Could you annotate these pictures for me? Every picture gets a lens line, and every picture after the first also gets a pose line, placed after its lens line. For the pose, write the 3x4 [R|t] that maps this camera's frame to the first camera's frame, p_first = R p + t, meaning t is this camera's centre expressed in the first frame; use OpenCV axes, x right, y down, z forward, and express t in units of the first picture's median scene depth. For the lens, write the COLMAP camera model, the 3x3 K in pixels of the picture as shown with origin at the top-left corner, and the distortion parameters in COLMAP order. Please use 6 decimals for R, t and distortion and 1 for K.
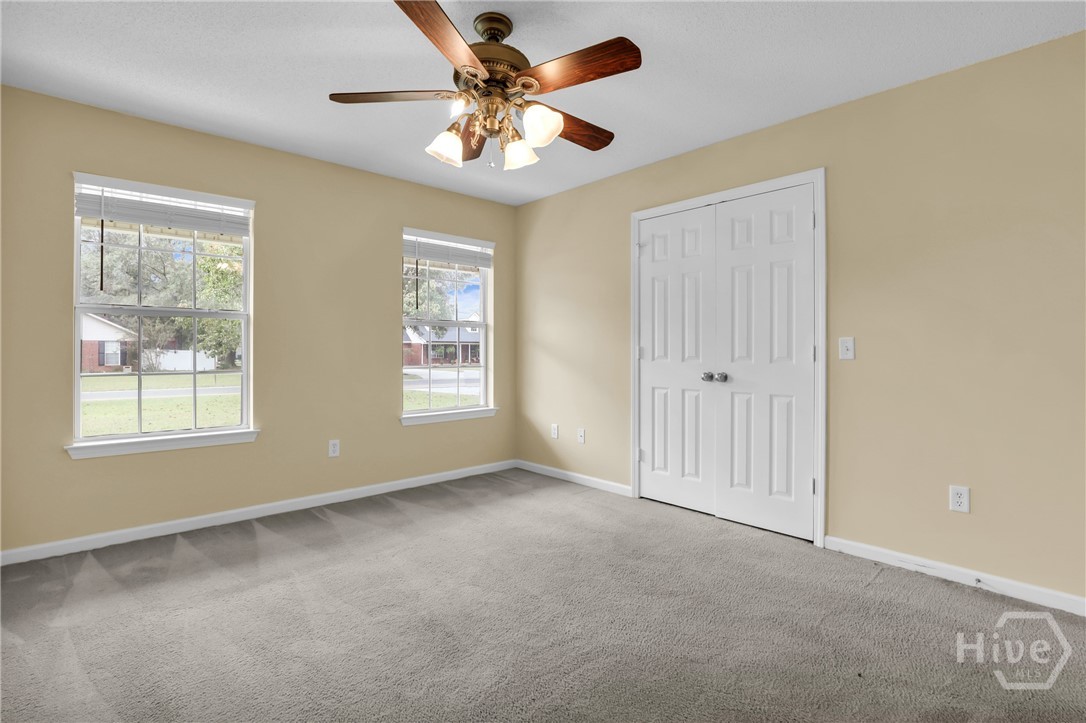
lens RADIAL K [[552.3, 0, 566.4], [0, 552.3, 349.4], [0, 0, 1]] dist [-0.021595, -0.000070]
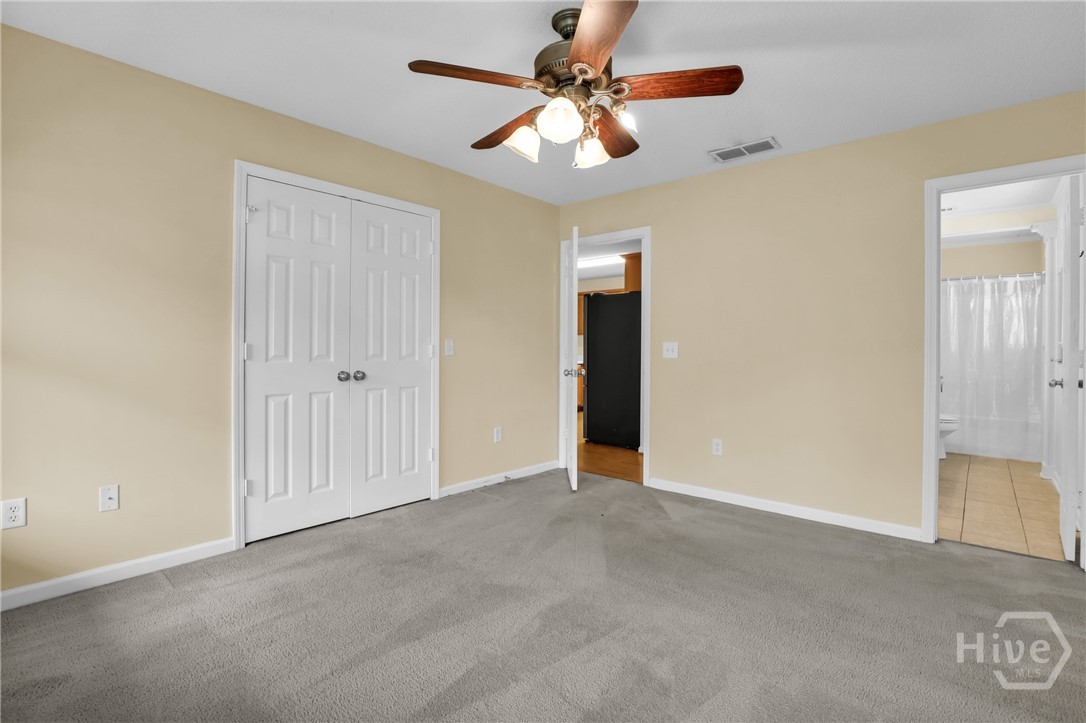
lens RADIAL K [[513.0, 0, 548.7], [0, 513.0, 353.3], [0, 0, 1]] dist [-0.006098, -0.000384]
pose [[-0.106495, -0.009431, 0.994269, -0.606491], [-0.005661, 0.999945, 0.008878, -0.000377], [-0.994297, -0.004684, -0.106542, 0.672330]]
